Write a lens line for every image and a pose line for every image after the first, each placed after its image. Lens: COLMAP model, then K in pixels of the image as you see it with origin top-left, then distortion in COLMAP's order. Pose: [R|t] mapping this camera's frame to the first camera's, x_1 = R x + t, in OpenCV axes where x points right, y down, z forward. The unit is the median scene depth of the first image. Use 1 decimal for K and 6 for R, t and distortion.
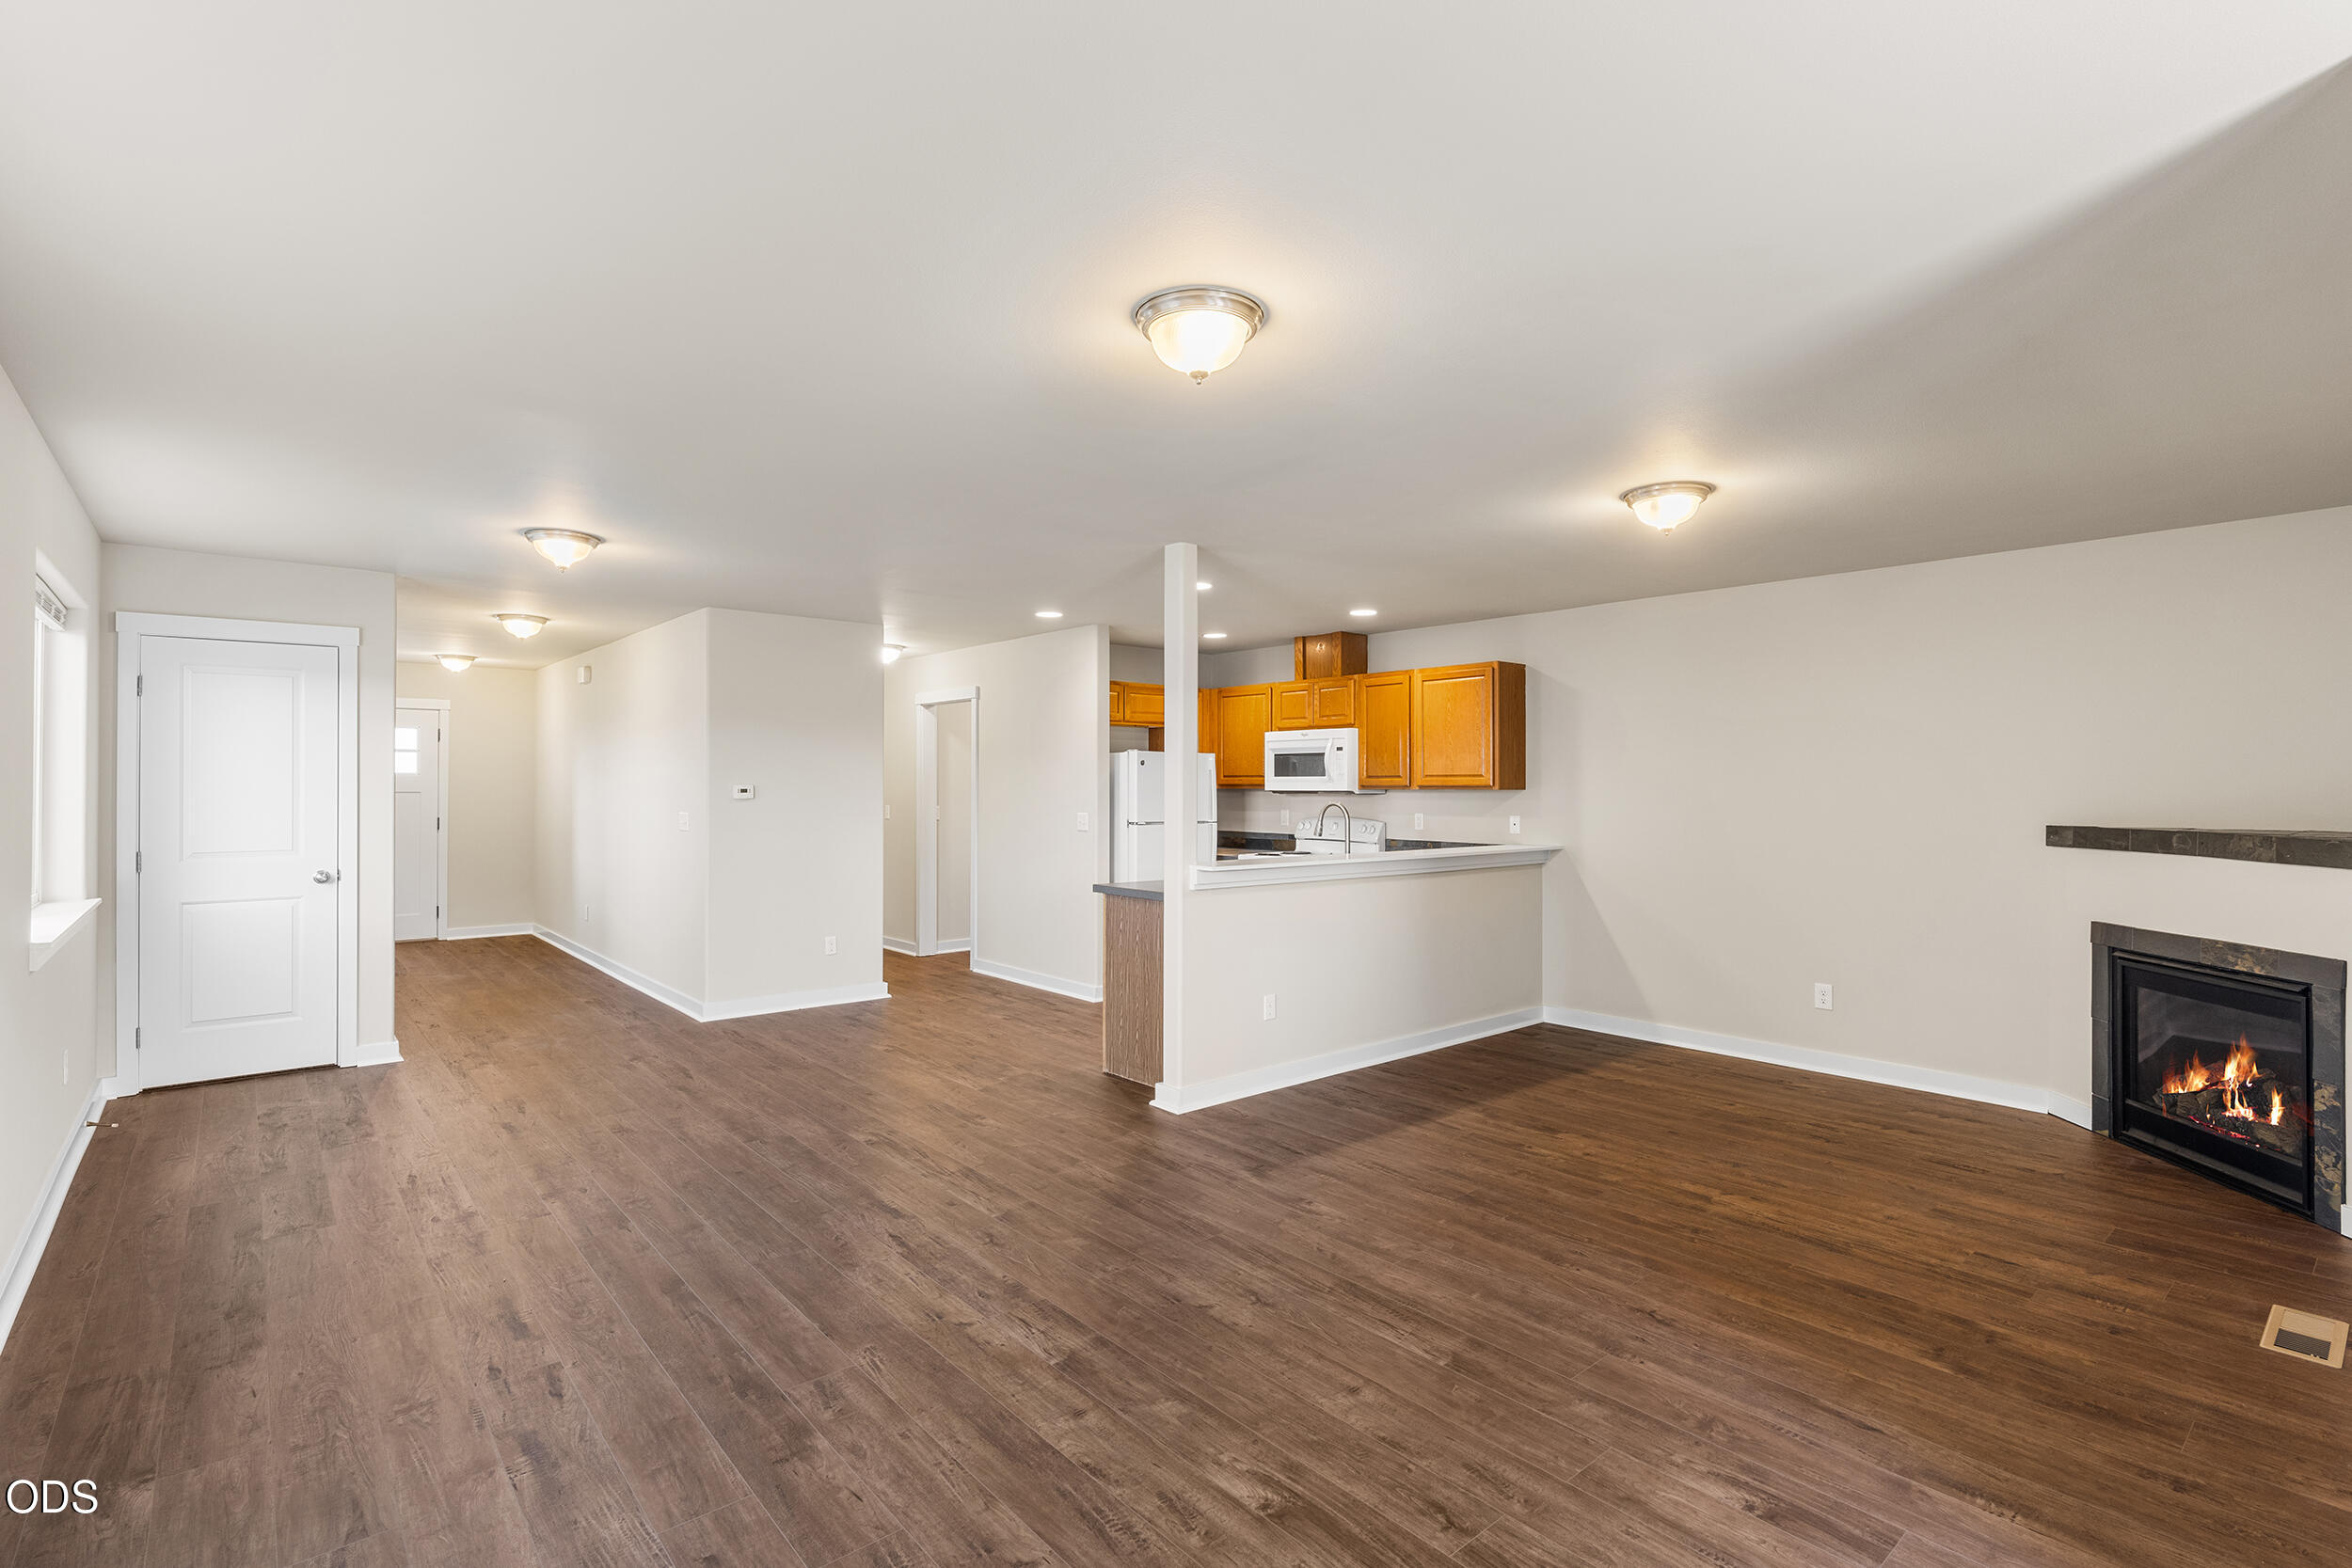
lens RADIAL K [[1121.5, 0, 1199.3], [0, 1121.5, 803.0], [0, 0, 1]] dist [-0.013261, 0.006578]
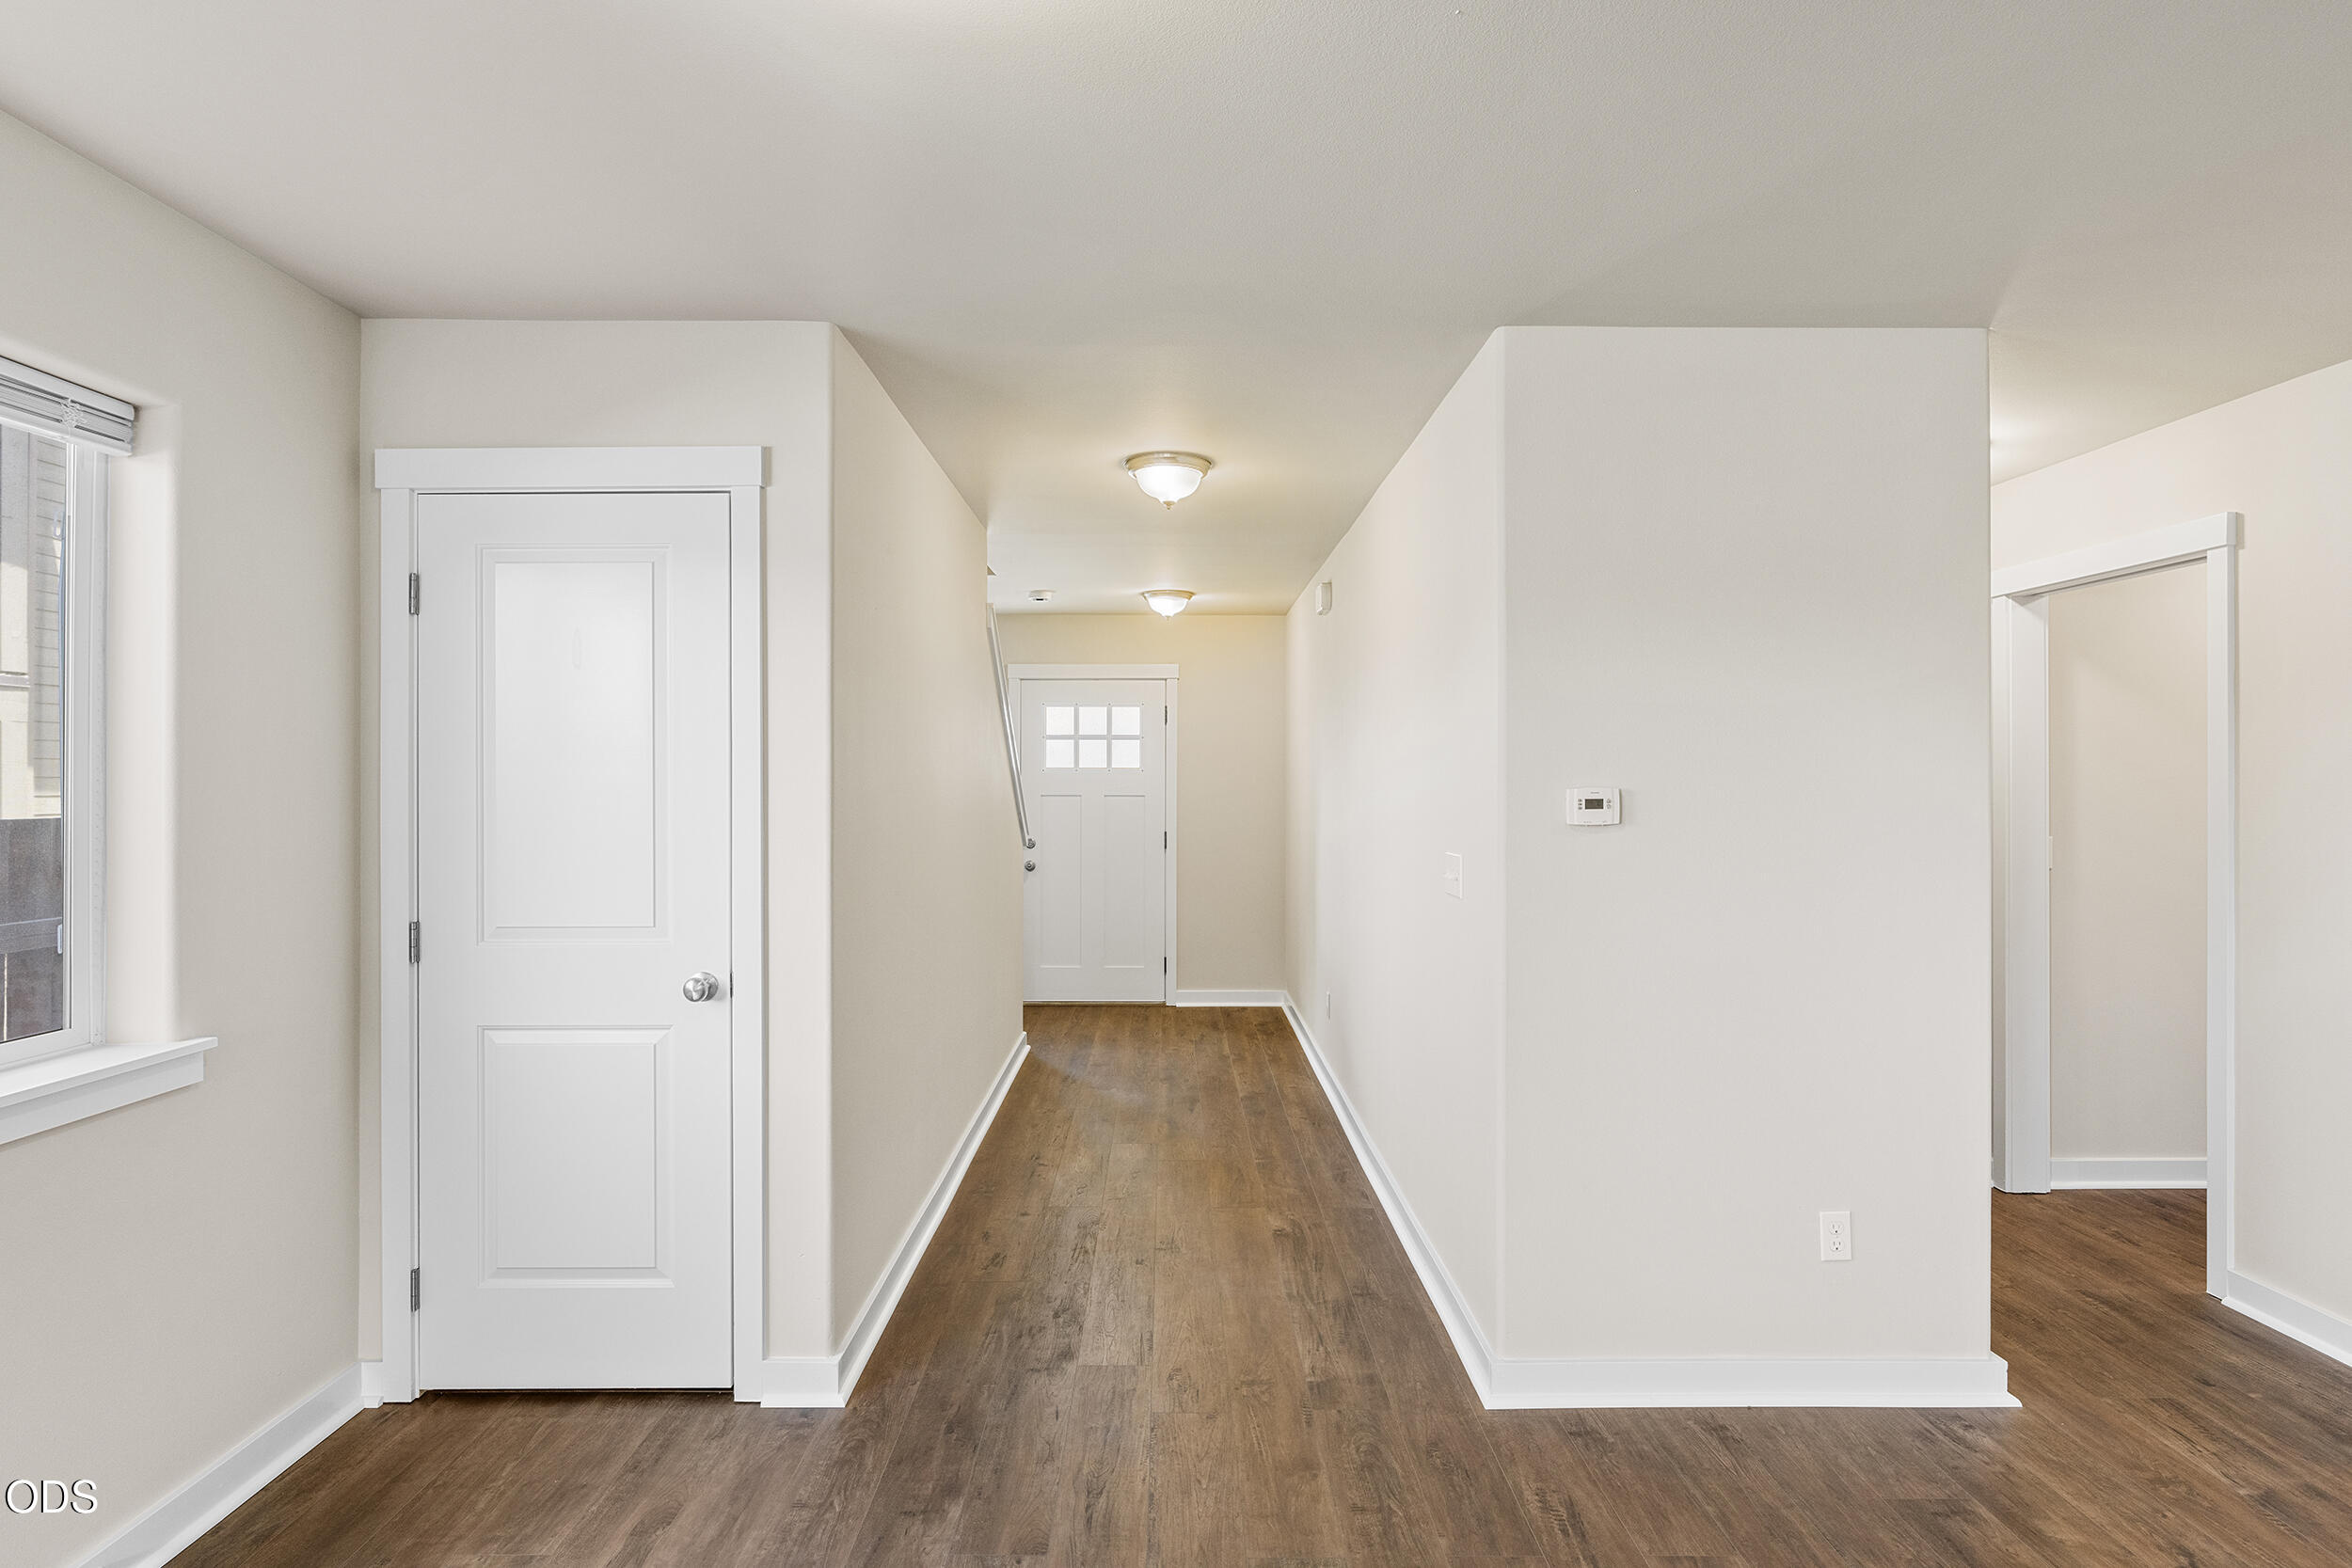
lens RADIAL K [[1227.3, 0, 1155.1], [0, 1227.3, 786.9], [0, 0, 1]] dist [-0.007128, 0.003135]
pose [[0.756054, 0.004275, -0.654495, -0.337694], [-0.010962, 0.999921, -0.006132, -0.017232], [0.654417, 0.011811, 0.756042, 0.801648]]
